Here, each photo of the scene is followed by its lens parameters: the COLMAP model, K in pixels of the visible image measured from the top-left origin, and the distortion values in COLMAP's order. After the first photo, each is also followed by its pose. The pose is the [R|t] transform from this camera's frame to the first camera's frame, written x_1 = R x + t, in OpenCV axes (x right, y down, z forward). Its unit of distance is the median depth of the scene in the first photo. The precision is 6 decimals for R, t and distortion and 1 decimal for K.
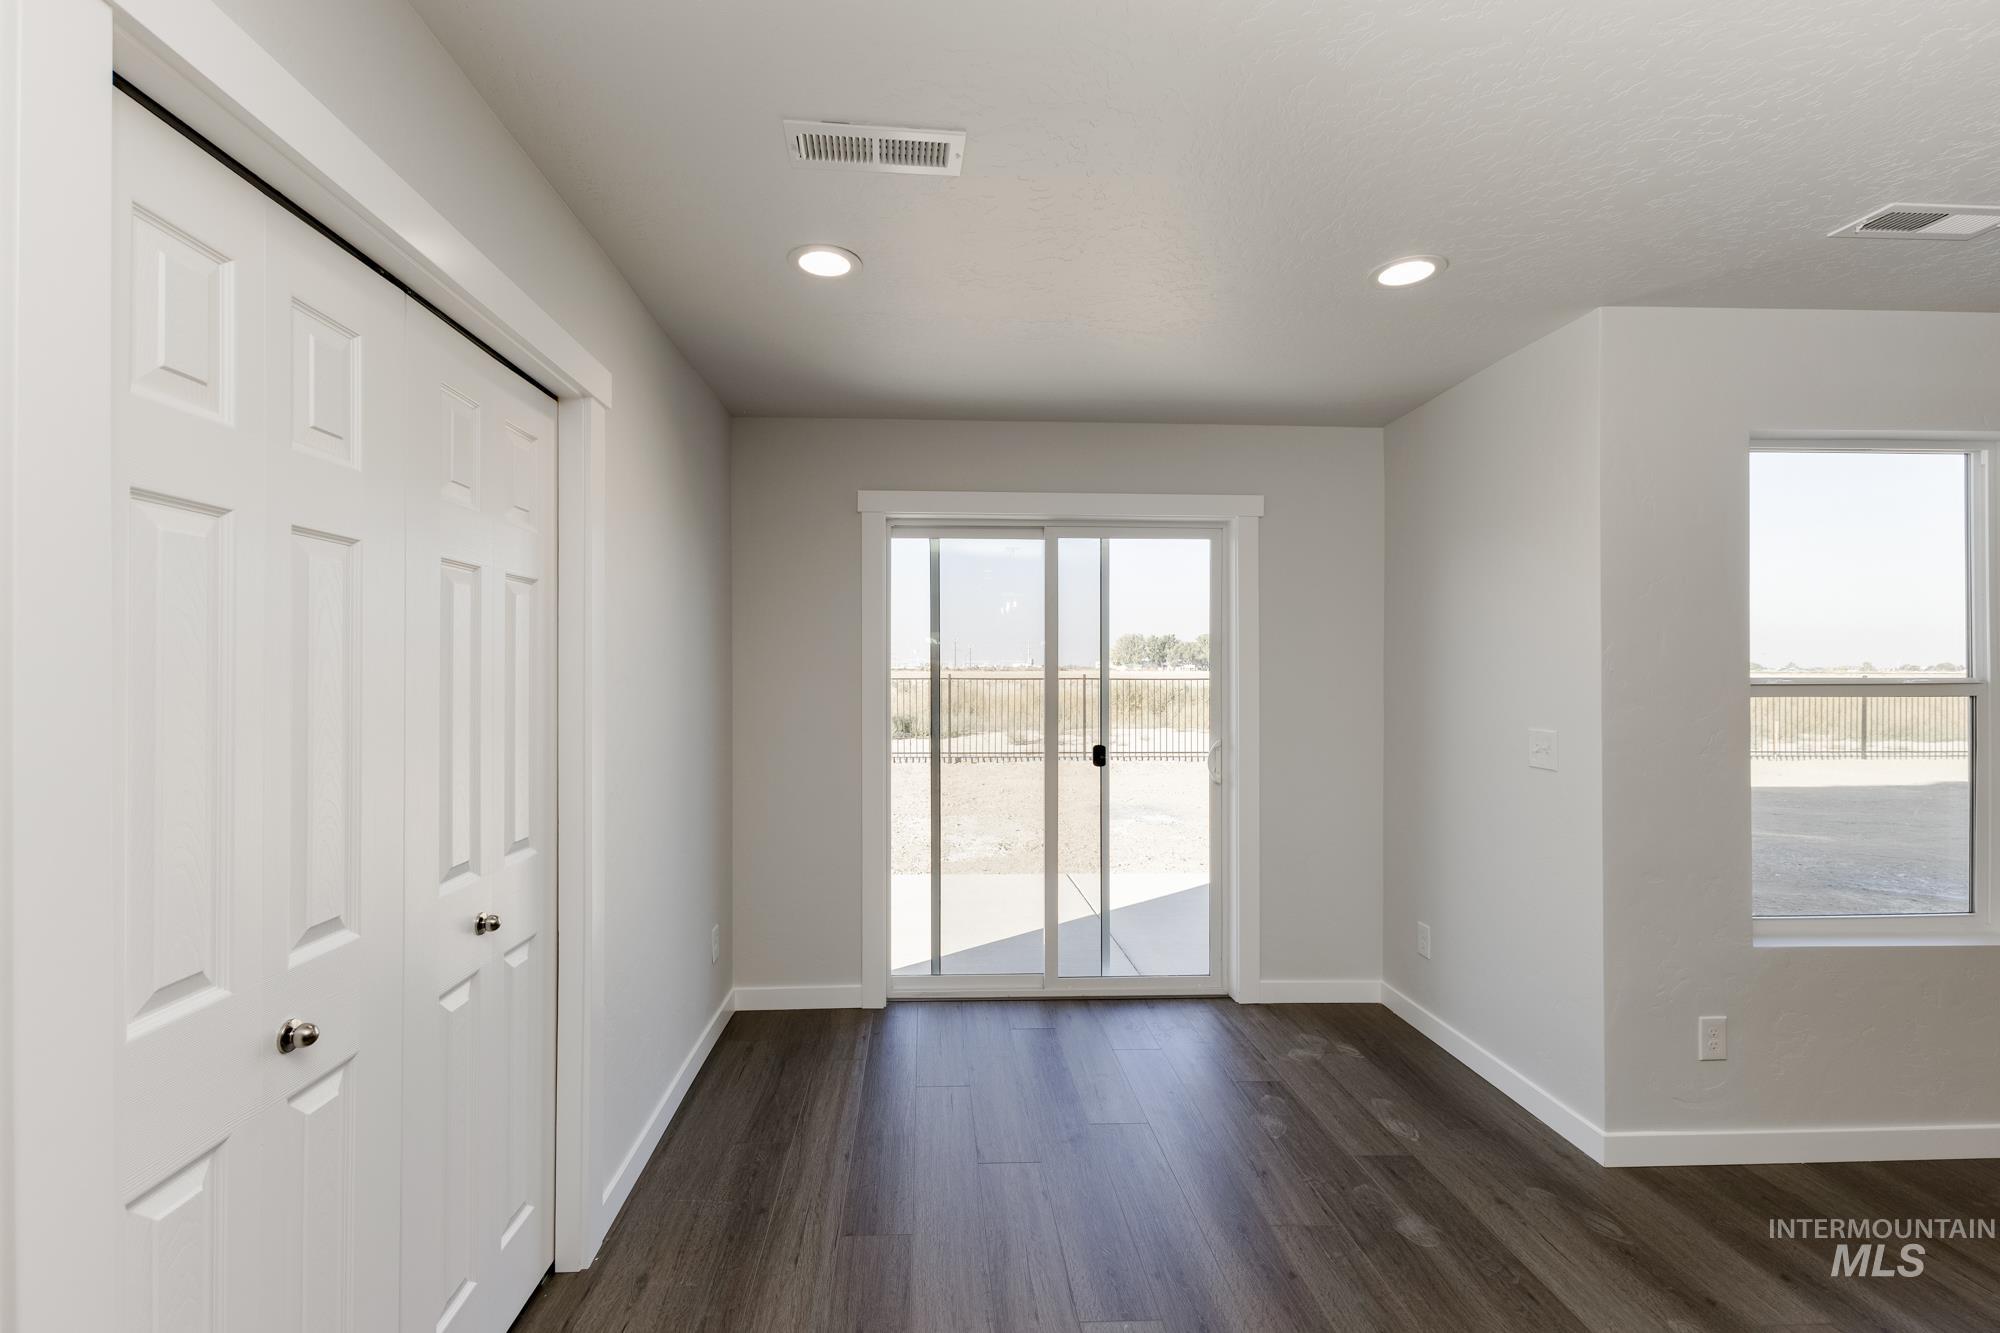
lens RADIAL K [[858.3, 0, 928.9], [0, 858.3, 677.8], [0, 0, 1]] dist [0.023658, 0.000041]
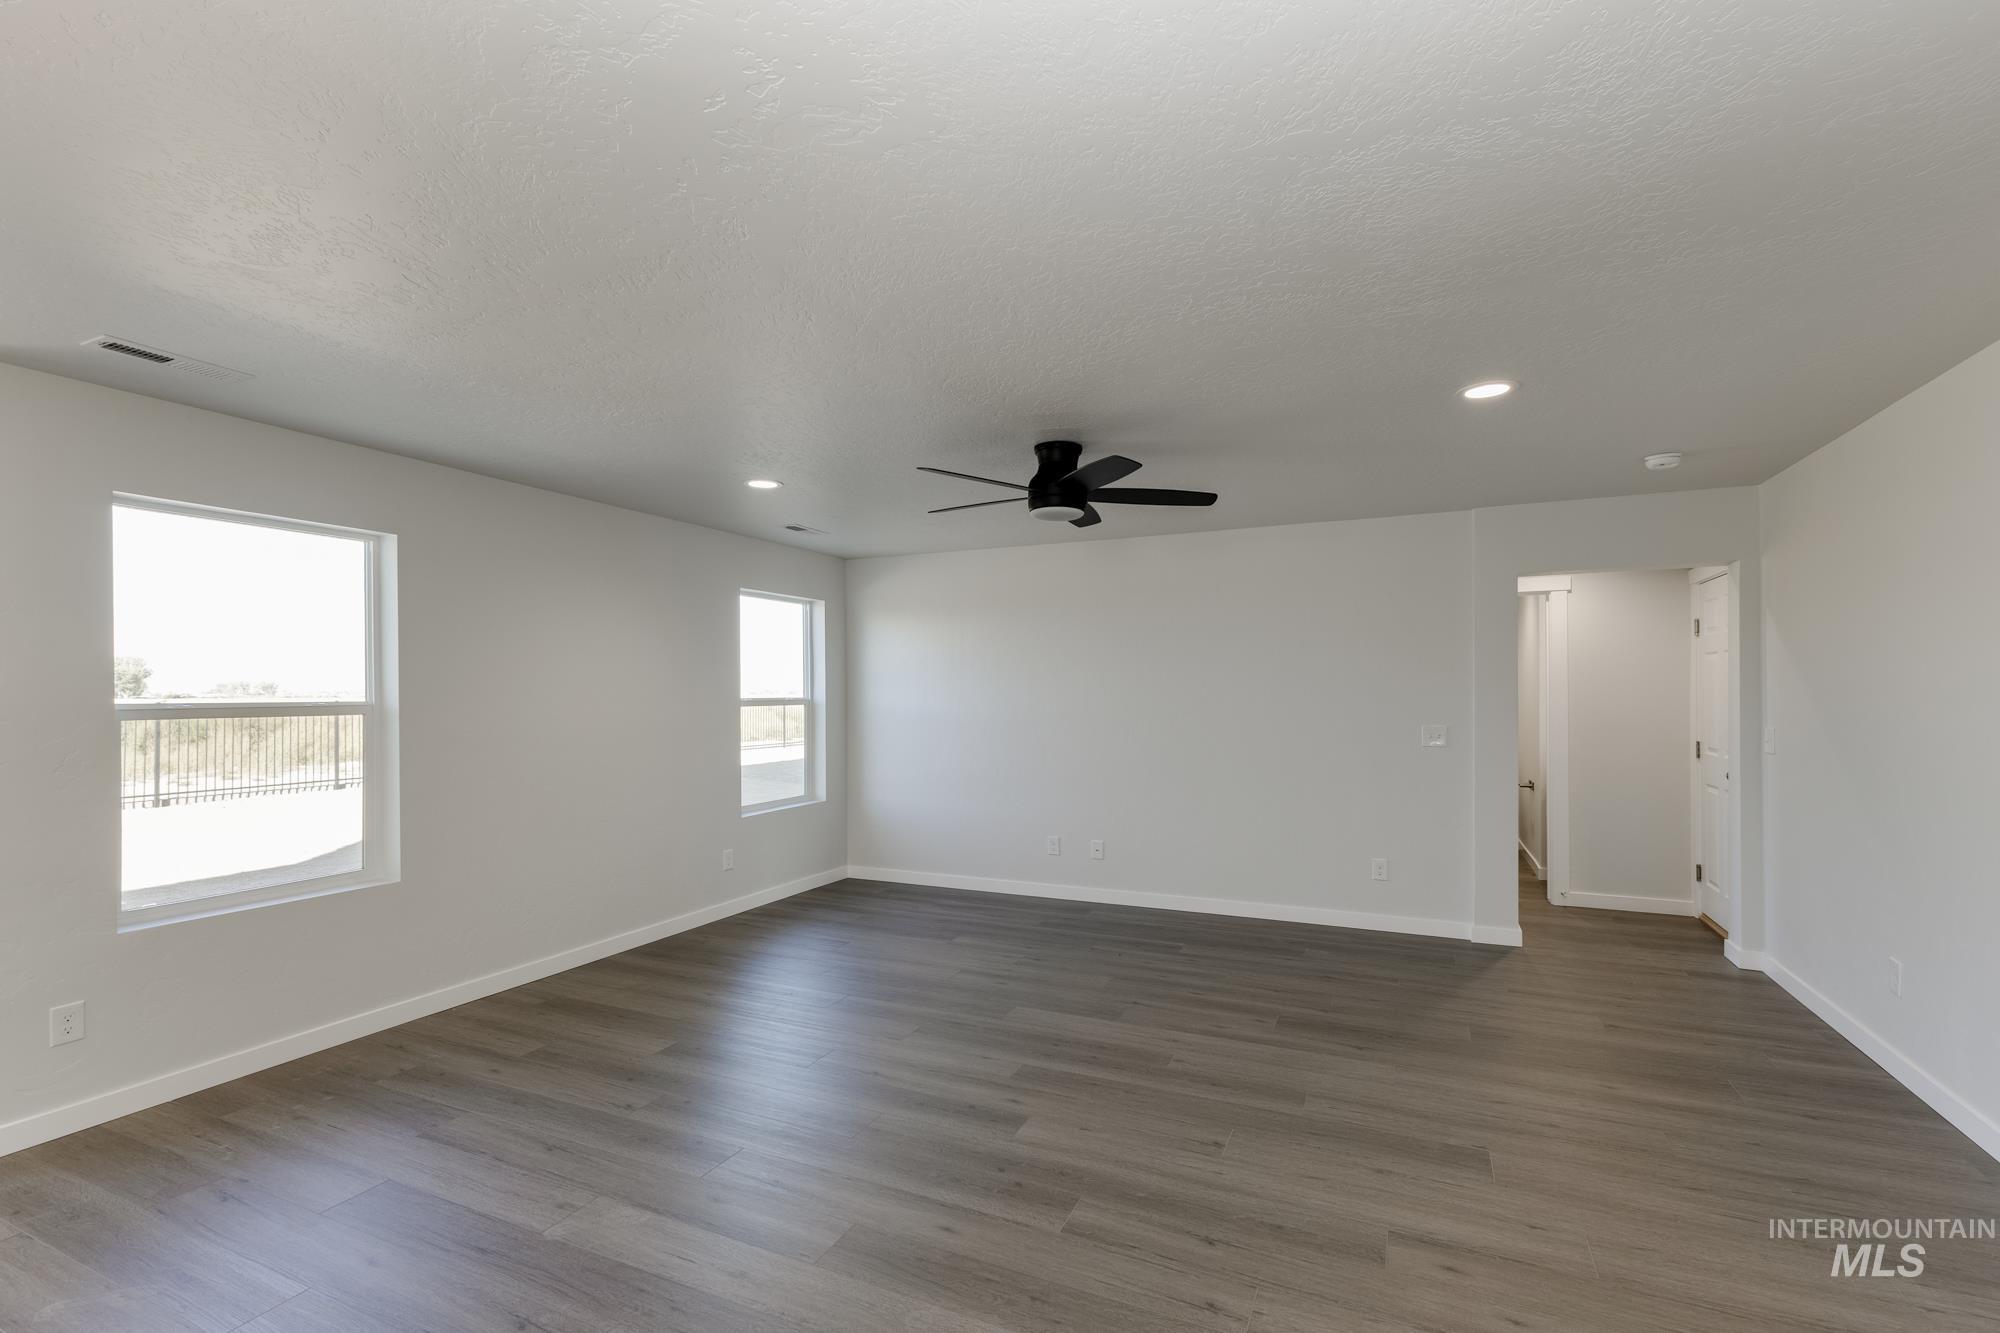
lens RADIAL K [[880.0, 0, 1009.0], [0, 880.0, 689.6], [0, 0, 1]] dist [0.003166, -0.000222]
pose [[0.436454, 0.000391, 0.899727, 0.318064], [0.014212, 0.999872, -0.007329, 0.004785], [-0.899614, 0.015986, 0.436392, -0.474135]]
